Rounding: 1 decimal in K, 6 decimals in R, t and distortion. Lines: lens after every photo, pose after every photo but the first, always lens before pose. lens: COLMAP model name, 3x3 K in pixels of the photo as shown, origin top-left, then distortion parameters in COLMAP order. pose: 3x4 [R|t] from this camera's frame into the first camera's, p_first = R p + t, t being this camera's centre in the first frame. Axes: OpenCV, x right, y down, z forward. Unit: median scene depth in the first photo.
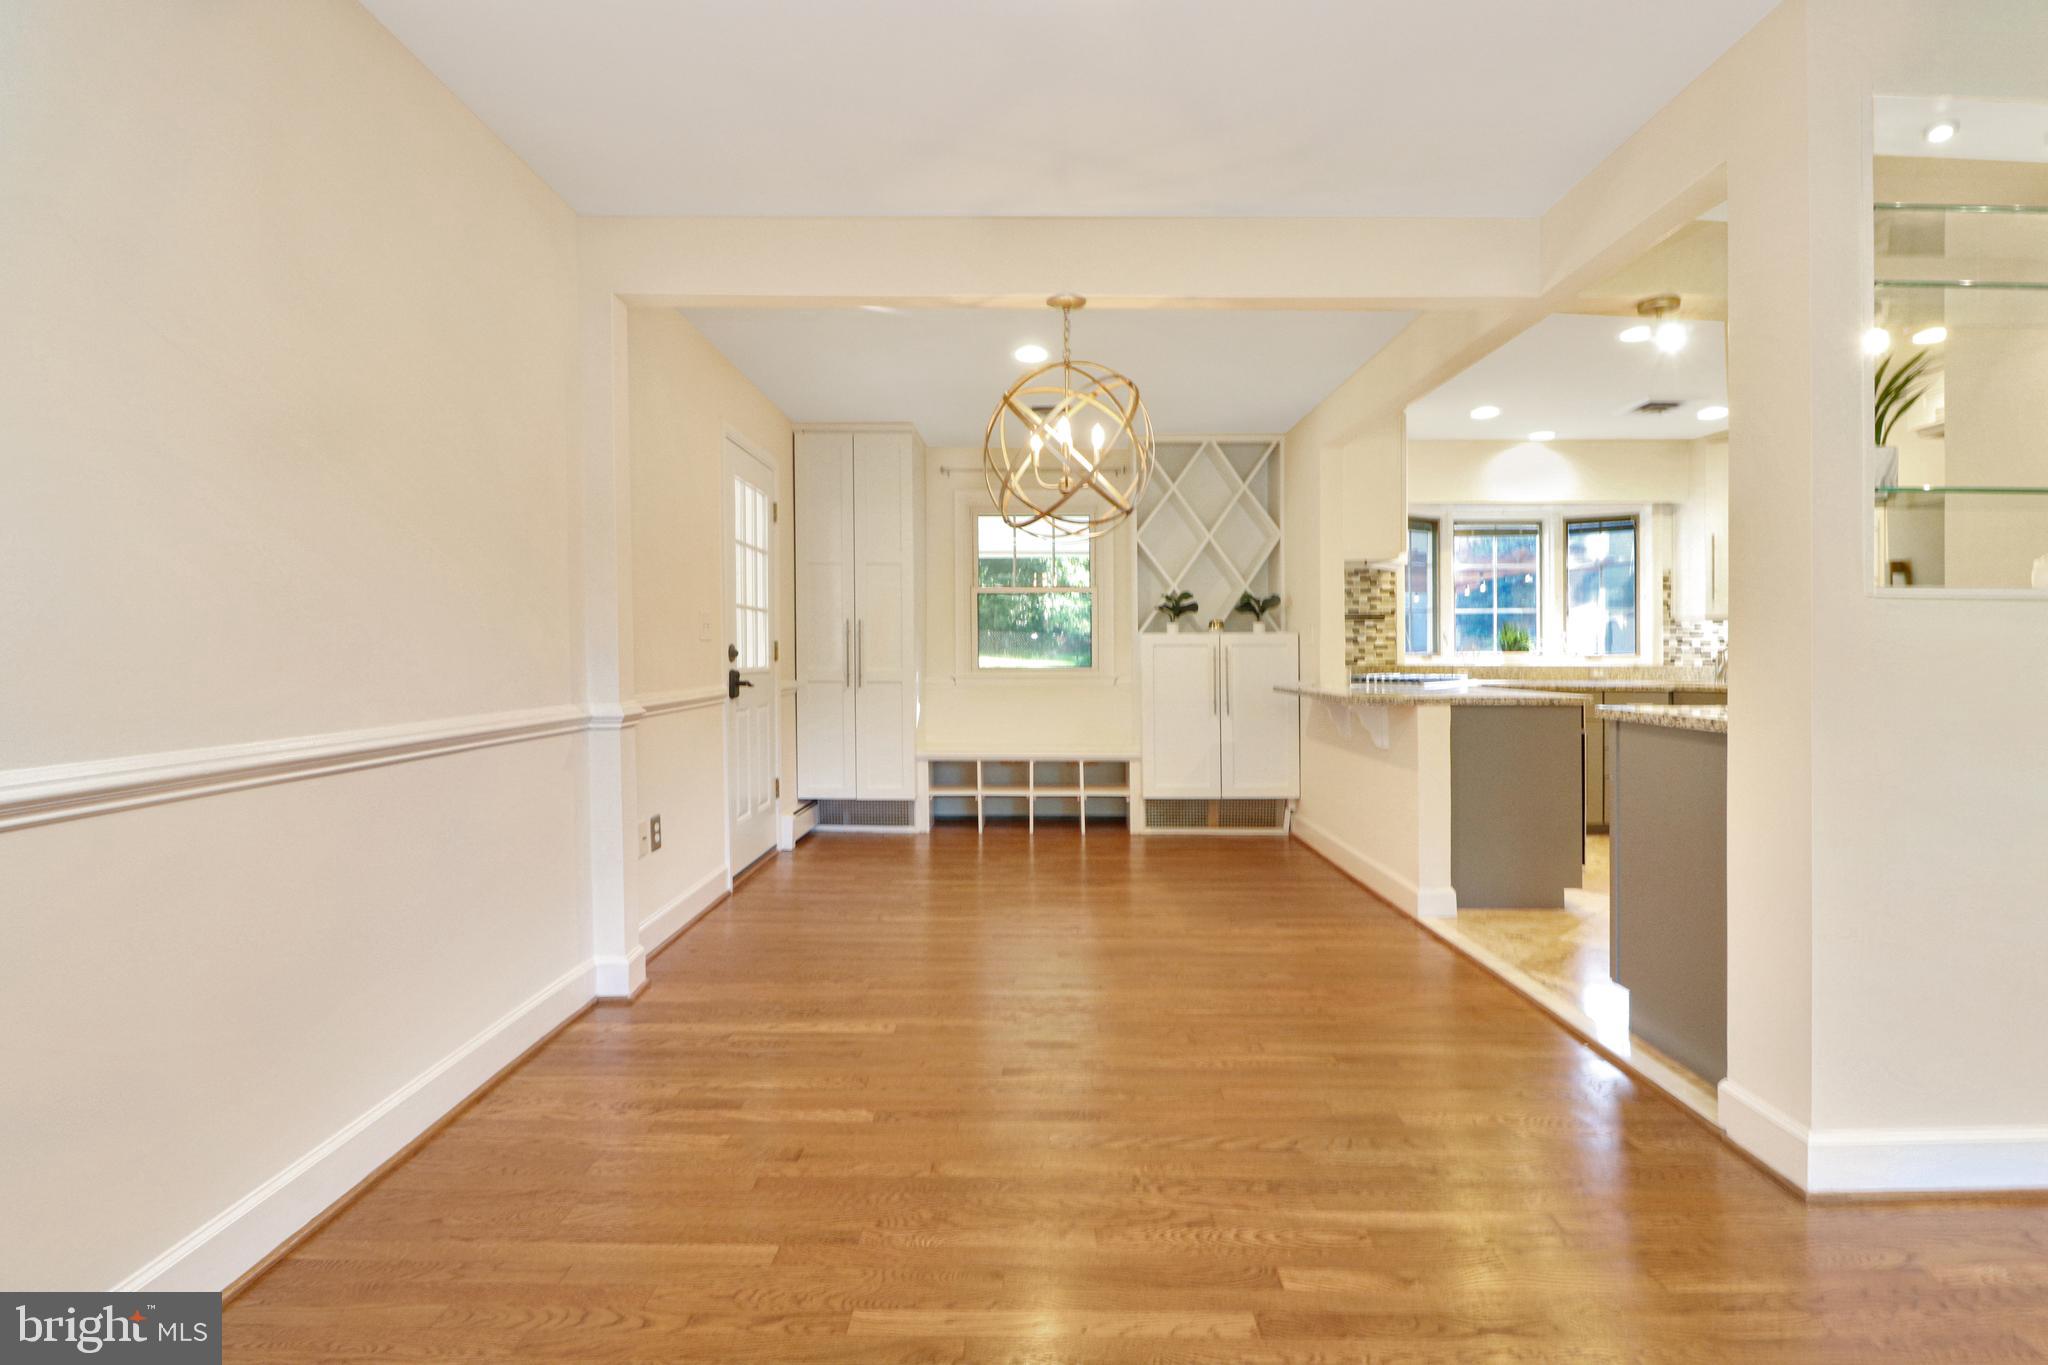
lens RADIAL K [[919.5, 0, 1052.9], [0, 919.5, 650.0], [0, 0, 1]] dist [0.003118, -0.011587]
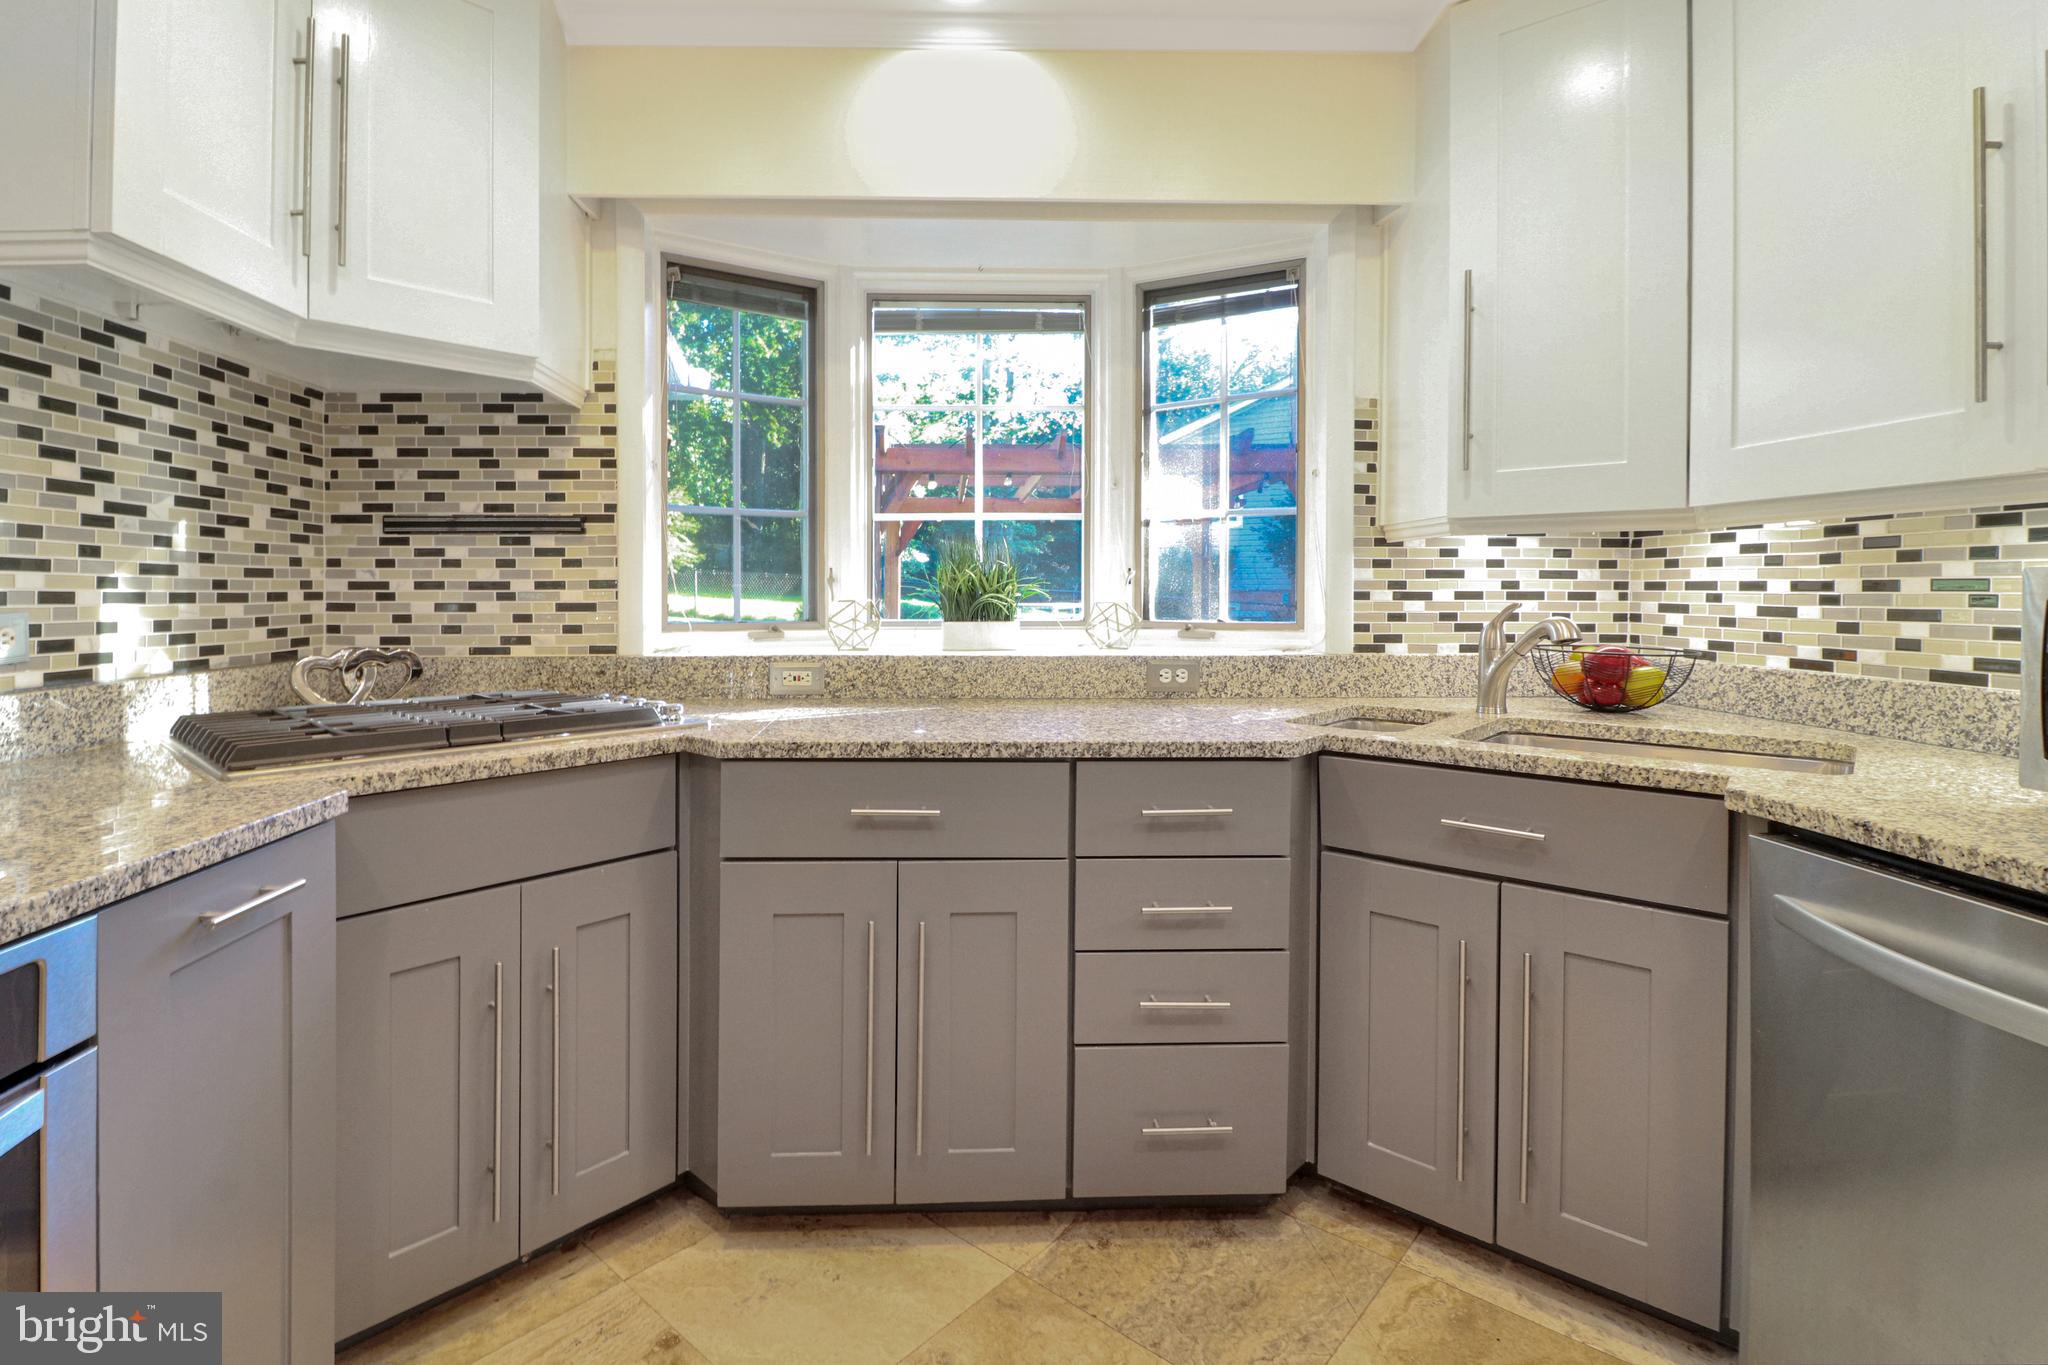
lens RADIAL K [[991.5, 0, 952.5], [0, 991.5, 593.1], [0, 0, 1]] dist [-0.011999, 0.000038]
pose [[0.999959, -0.000474, 0.009077, 0.550521], [0.000489, 0.999999, -0.001621, -0.008959], [-0.009076, 0.001626, 0.999957, 0.664795]]
